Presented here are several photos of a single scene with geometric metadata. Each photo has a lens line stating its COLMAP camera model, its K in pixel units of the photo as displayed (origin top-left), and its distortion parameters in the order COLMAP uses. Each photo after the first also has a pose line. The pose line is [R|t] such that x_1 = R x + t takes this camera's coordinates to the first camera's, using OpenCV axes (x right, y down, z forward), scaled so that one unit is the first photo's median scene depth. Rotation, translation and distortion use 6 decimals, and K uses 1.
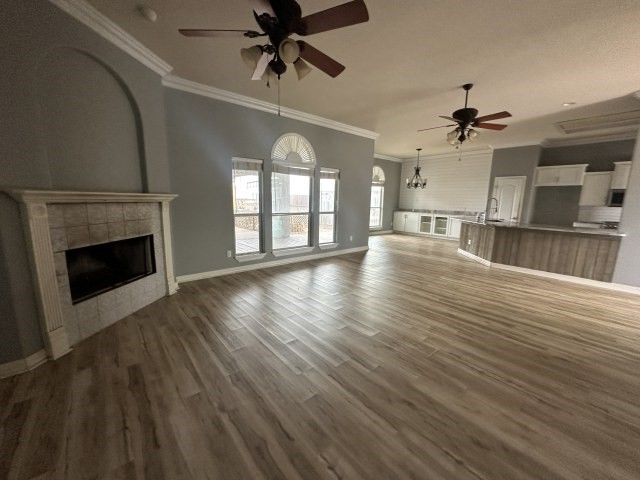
lens RADIAL K [[255.1, 0, 320.0], [0, 255.1, 240.0], [0, 0, 1]] dist [-0.000735, -0.000060]
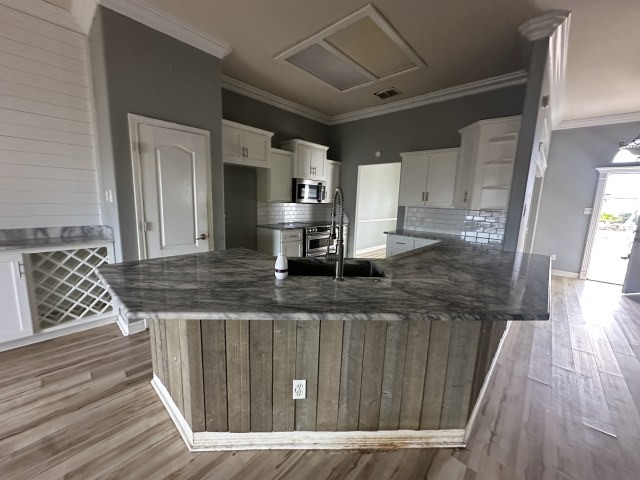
lens RADIAL K [[255.1, 0, 320.0], [0, 255.1, 240.0], [0, 0, 1]] dist [-0.000735, -0.000060]
pose [[-0.120957, -0.178639, 0.976451, 0.334176], [0.133041, 0.971882, 0.194284, -0.128256], [-0.983702, 0.153408, -0.093789, 0.824073]]
